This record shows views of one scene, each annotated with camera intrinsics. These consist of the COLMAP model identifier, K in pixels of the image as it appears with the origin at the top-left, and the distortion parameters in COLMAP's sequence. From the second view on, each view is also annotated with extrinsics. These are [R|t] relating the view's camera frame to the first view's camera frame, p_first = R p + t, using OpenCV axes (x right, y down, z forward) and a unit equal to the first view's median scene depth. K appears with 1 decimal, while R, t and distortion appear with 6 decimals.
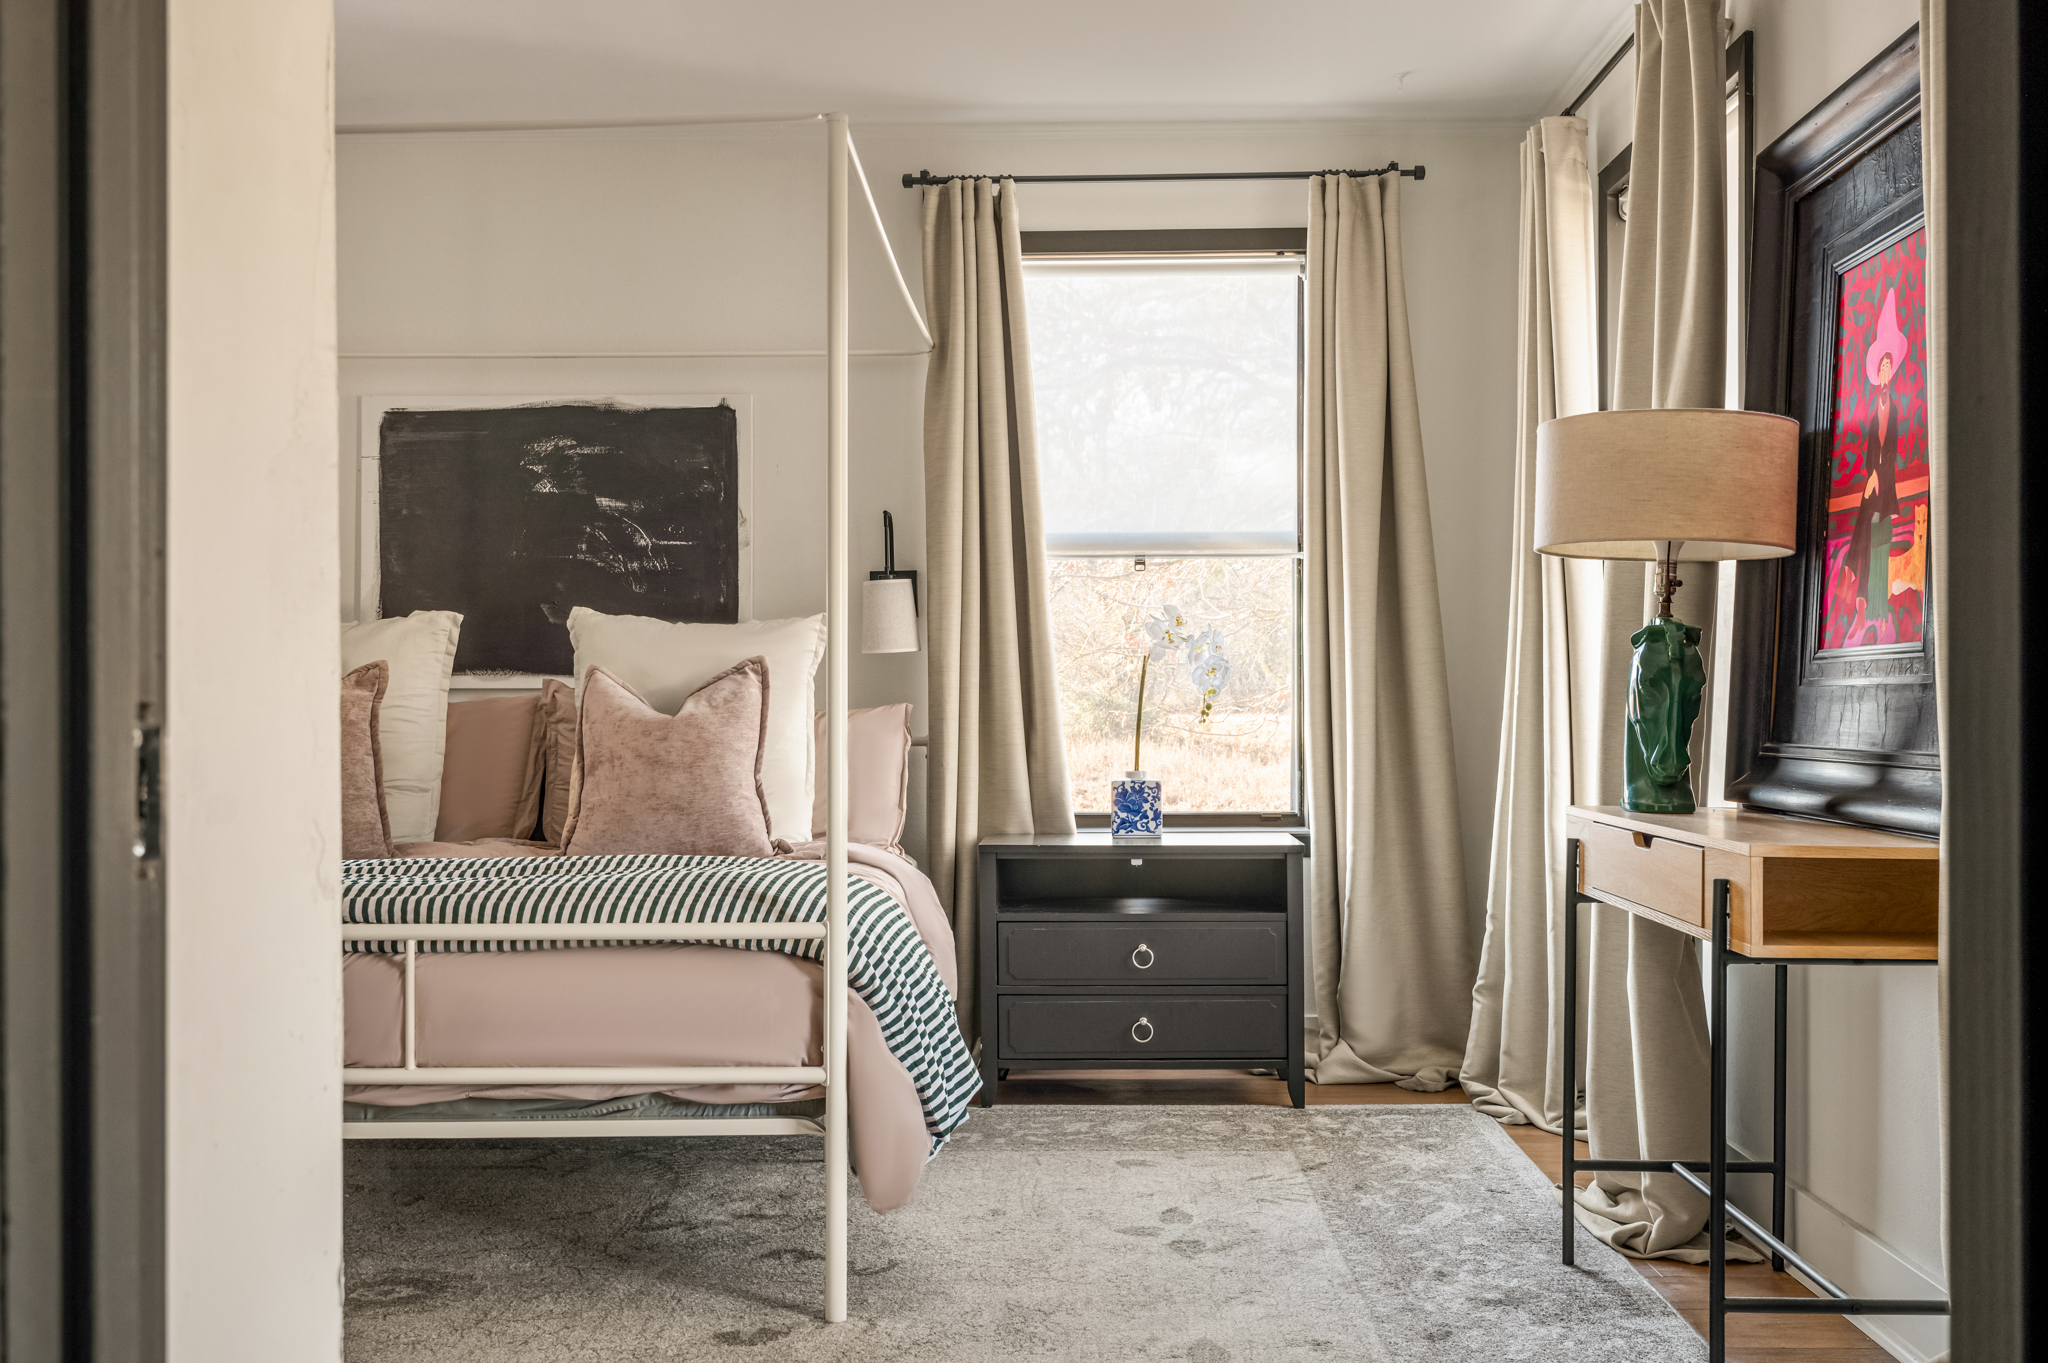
lens RADIAL K [[1951.0, 0, 1024.0], [0, 1951.0, 681.5], [0, 0, 1]] dist [-0.012478, -0.001891]
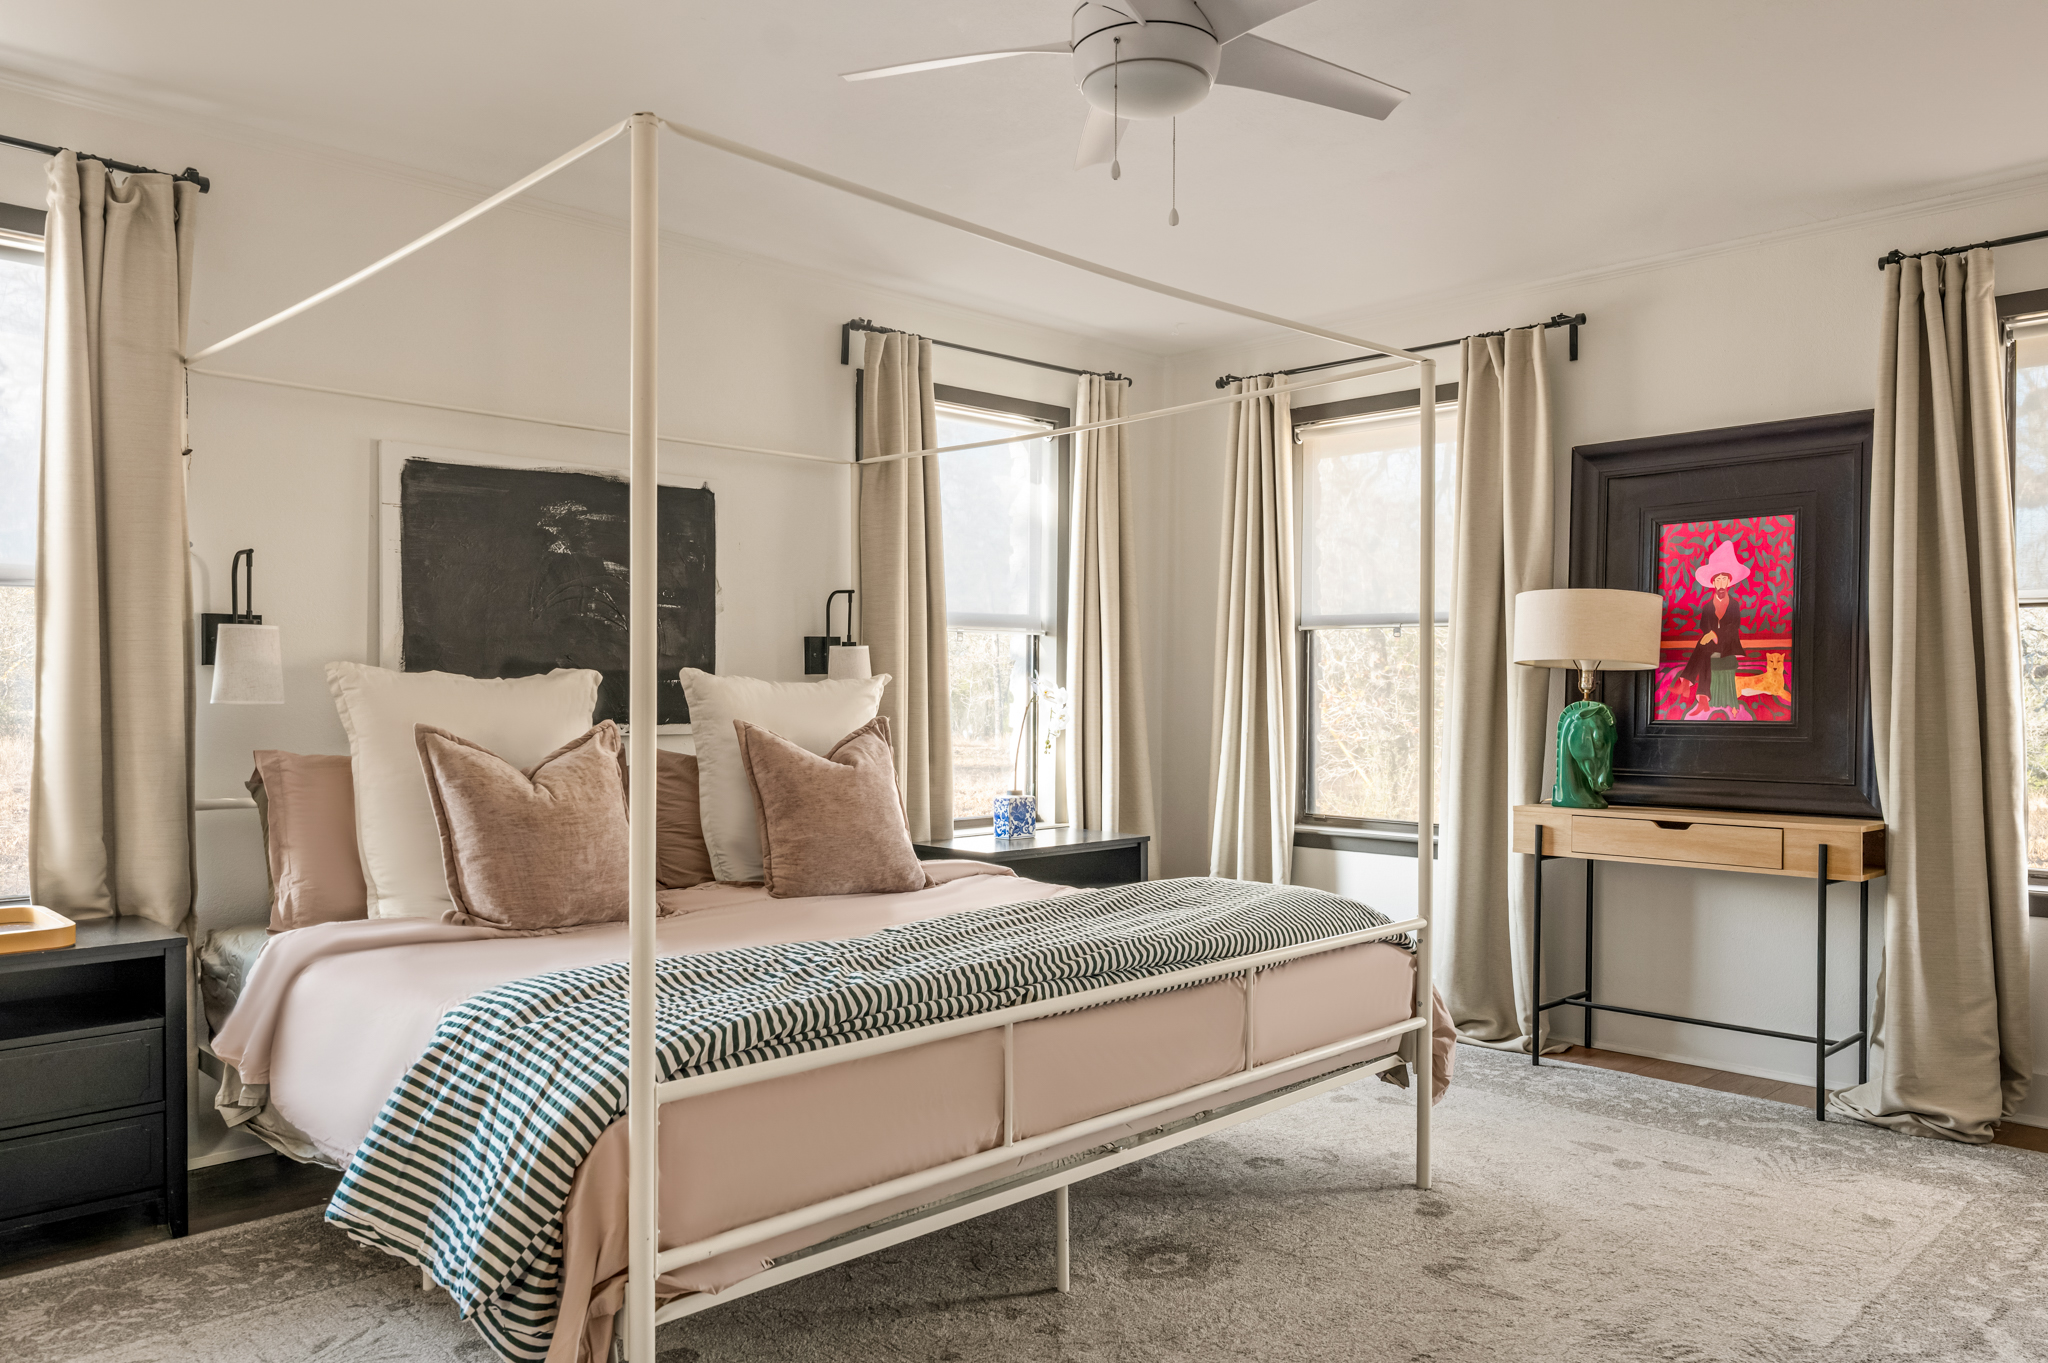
lens RADIAL K [[1457.3, 0, 1024.0], [0, 1457.3, 681.5], [0, 0, 1]] dist [0.005428, 0.000974]
pose [[0.696879, 0.005401, 0.717169, -0.640346], [-0.008276, 0.999966, 0.000512, -0.029695], [-0.717141, -0.006292, 0.696899, 0.265838]]
